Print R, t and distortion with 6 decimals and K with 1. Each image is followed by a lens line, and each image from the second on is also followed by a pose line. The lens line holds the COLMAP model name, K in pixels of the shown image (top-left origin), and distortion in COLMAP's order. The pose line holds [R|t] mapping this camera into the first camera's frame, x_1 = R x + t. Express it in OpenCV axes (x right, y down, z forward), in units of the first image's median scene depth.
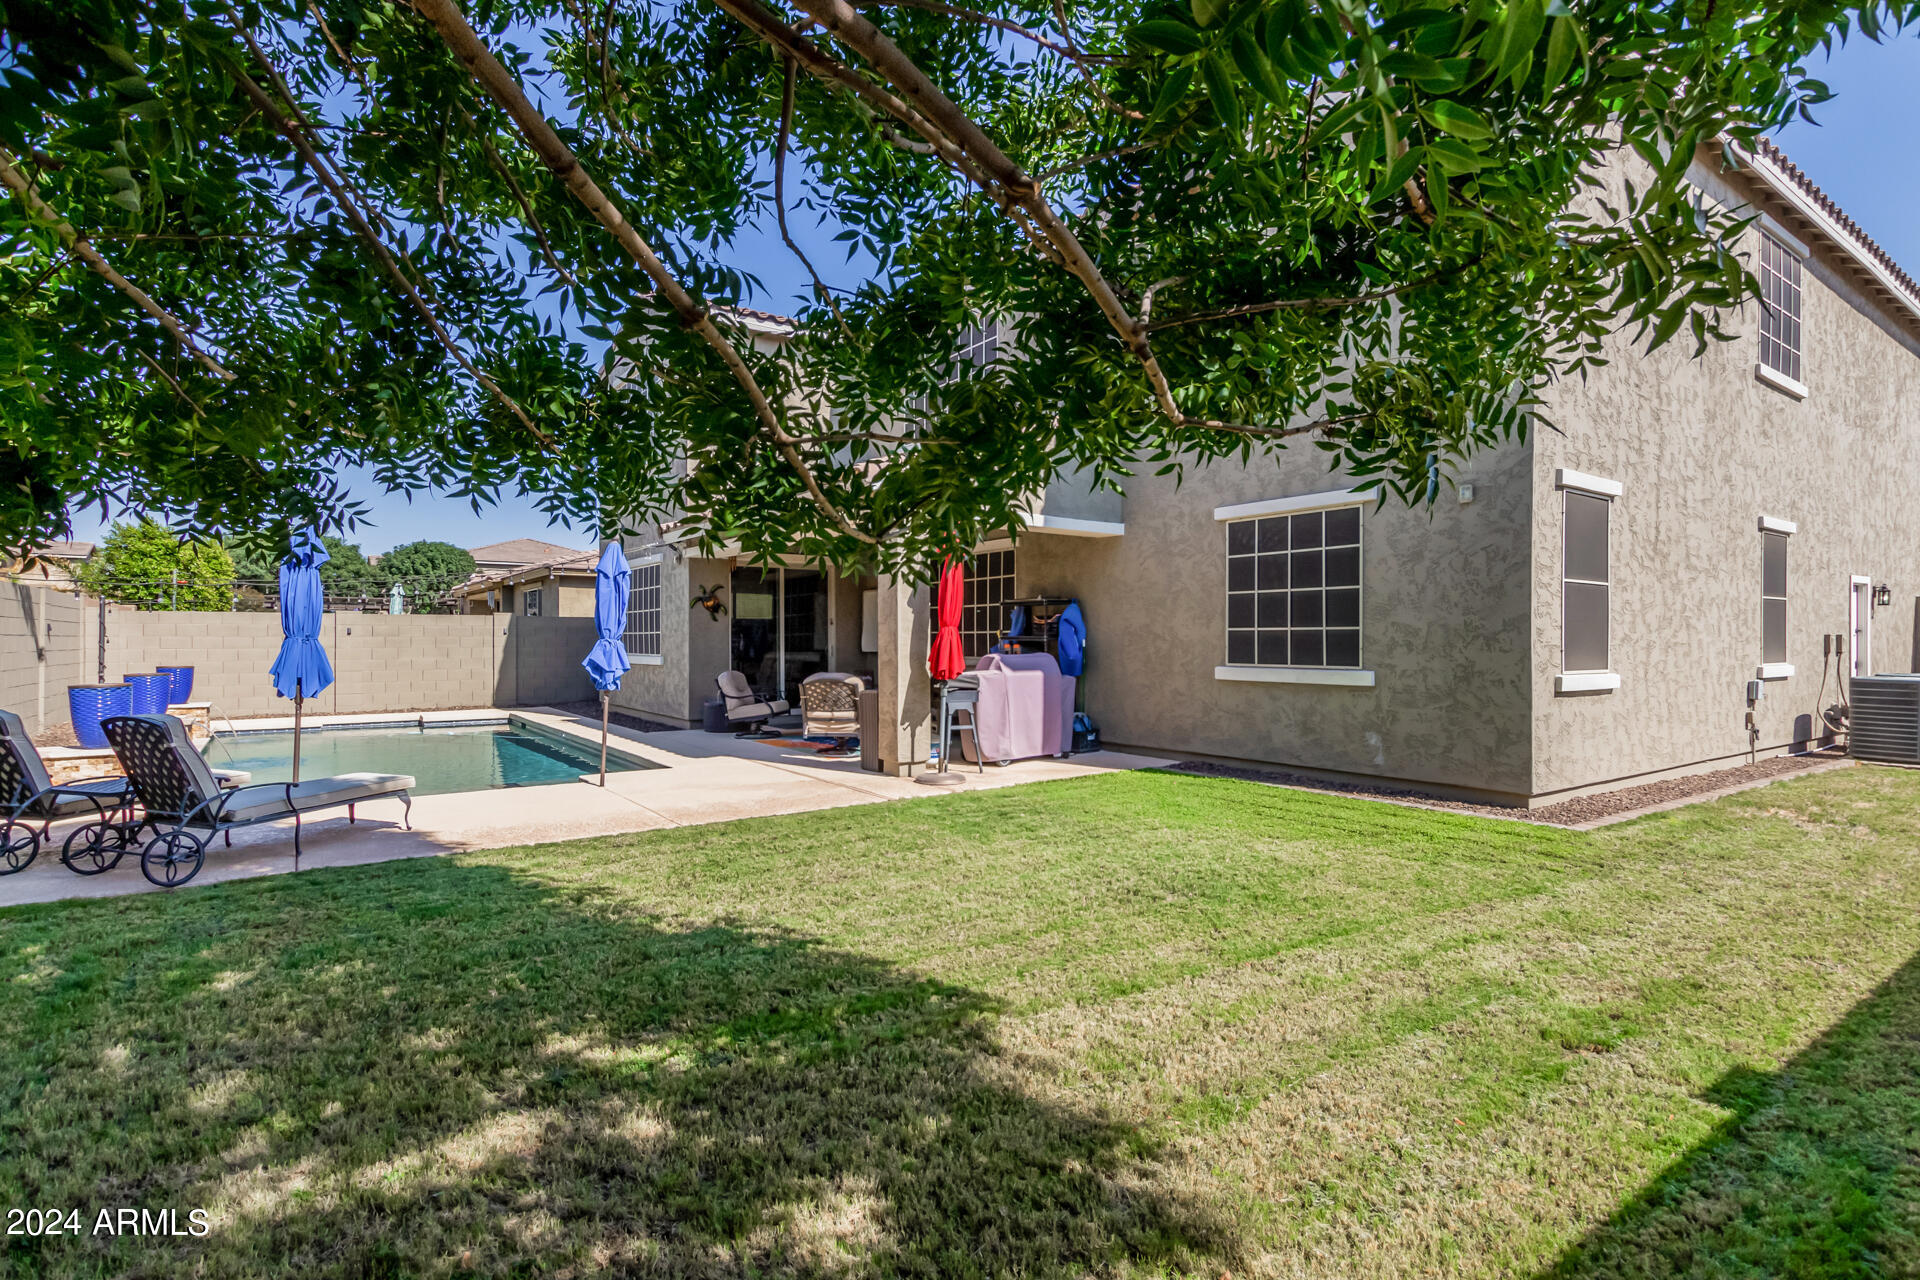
lens RADIAL K [[907.6, 0, 960.1], [0, 907.6, 642.2], [0, 0, 1]] dist [0.007630, -0.002291]
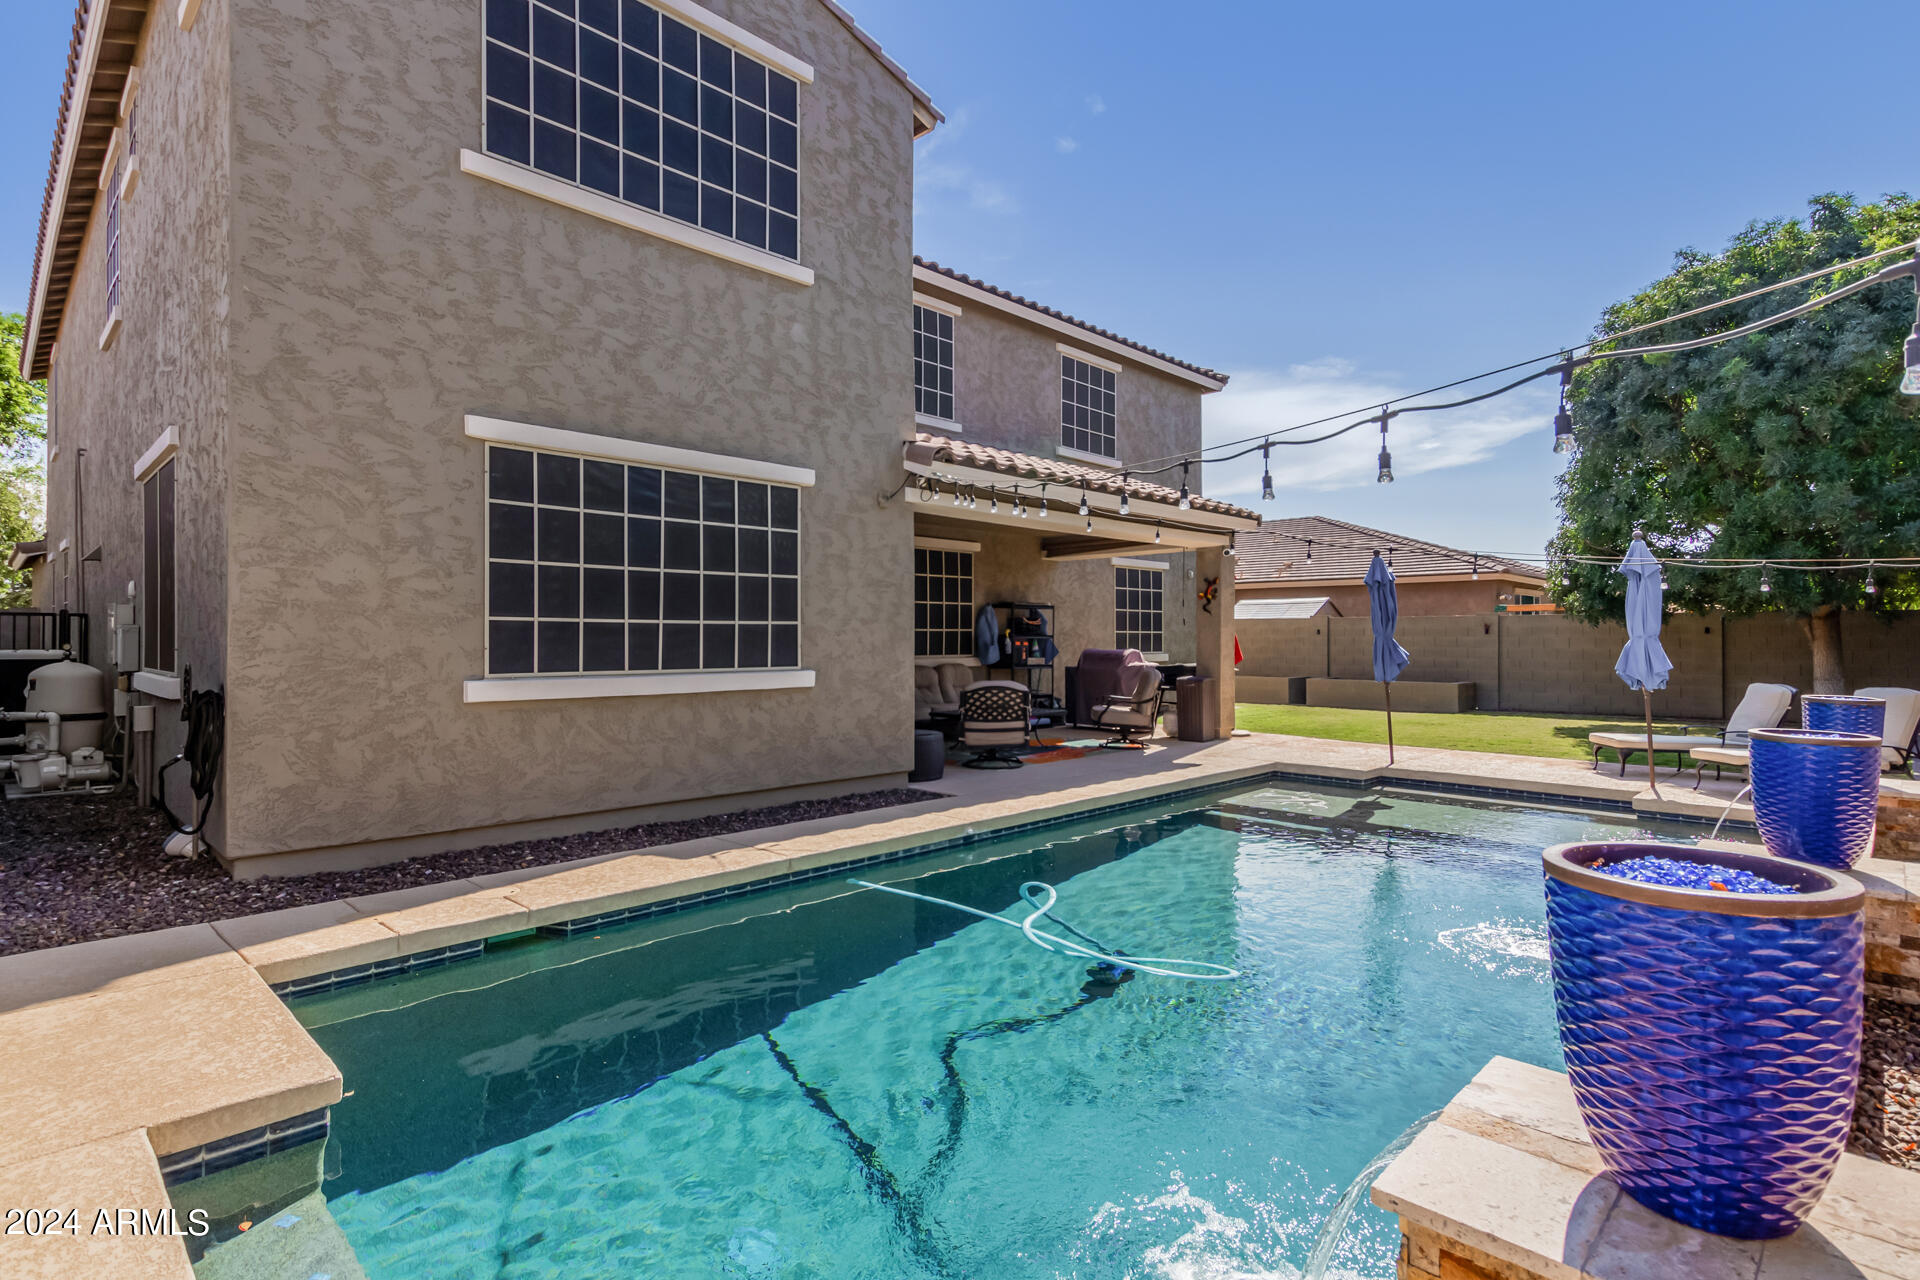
lens RADIAL K [[907.6, 0, 960.3], [0, 907.6, 642.3], [0, 0, 1]] dist [0.007630, -0.002291]
pose [[-0.130750, -0.001087, 0.991415, -0.372373], [0.000162, 0.999999, 0.001118, 0.002157], [-0.991415, 0.000307, -0.130750, 0.790681]]
